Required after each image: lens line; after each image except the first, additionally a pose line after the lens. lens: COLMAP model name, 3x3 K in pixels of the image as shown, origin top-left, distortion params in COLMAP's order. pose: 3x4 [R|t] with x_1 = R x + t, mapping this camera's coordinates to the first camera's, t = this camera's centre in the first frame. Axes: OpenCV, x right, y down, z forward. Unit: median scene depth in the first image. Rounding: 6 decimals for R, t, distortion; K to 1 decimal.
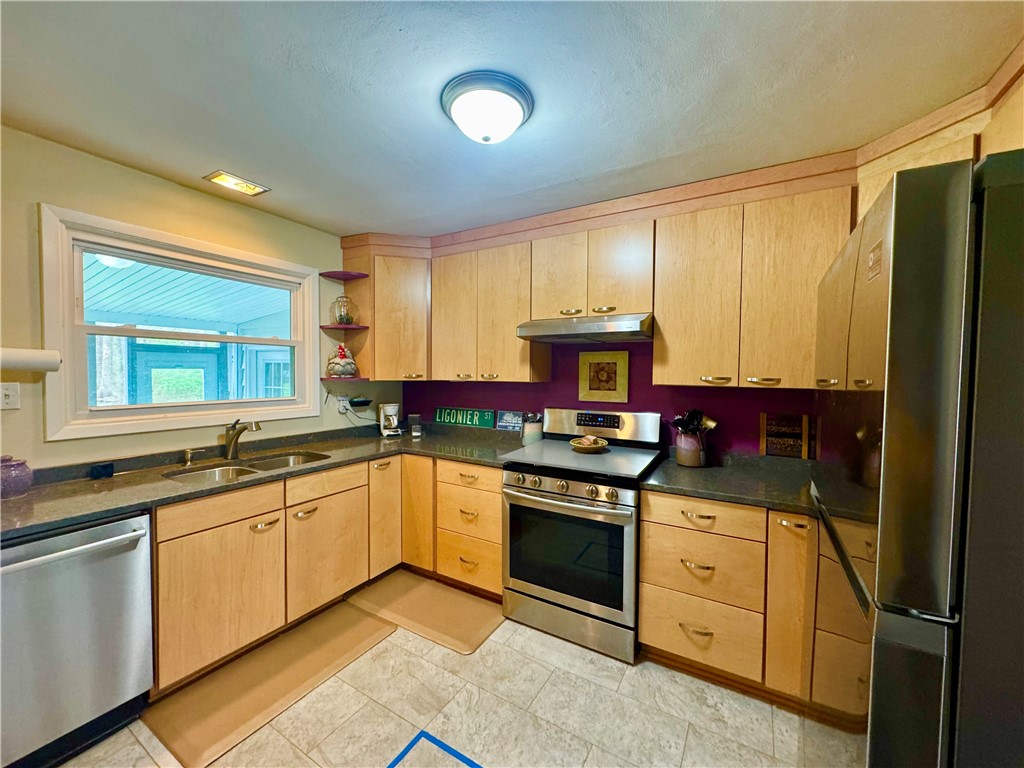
lens RADIAL K [[407.5, 0, 512.2], [0, 407.5, 384.3], [0, 0, 1]] dist [-0.002518, 0.000805]
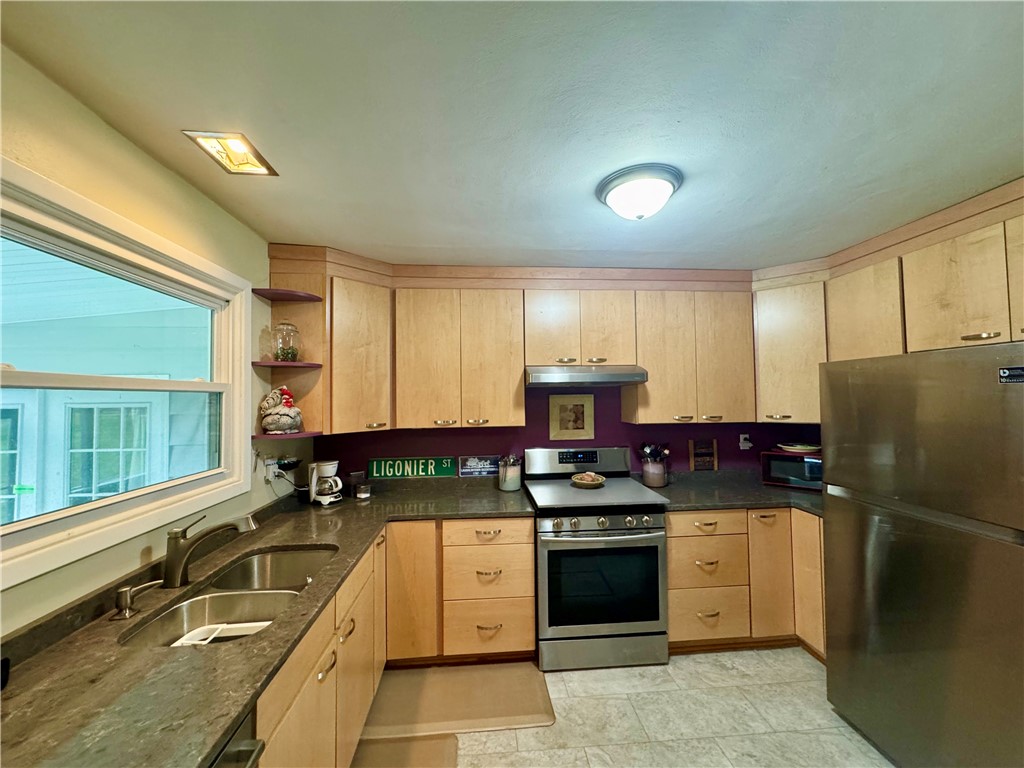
lens RADIAL K [[407.5, 0, 508.8], [0, 407.5, 384.4], [0, 0, 1]] dist [-0.002518, 0.000805]
pose [[0.815641, -0.000040, 0.578558, -0.648287], [0.037077, 0.997948, -0.052203, -0.064412], [-0.577369, 0.064030, 0.813969, 0.212907]]
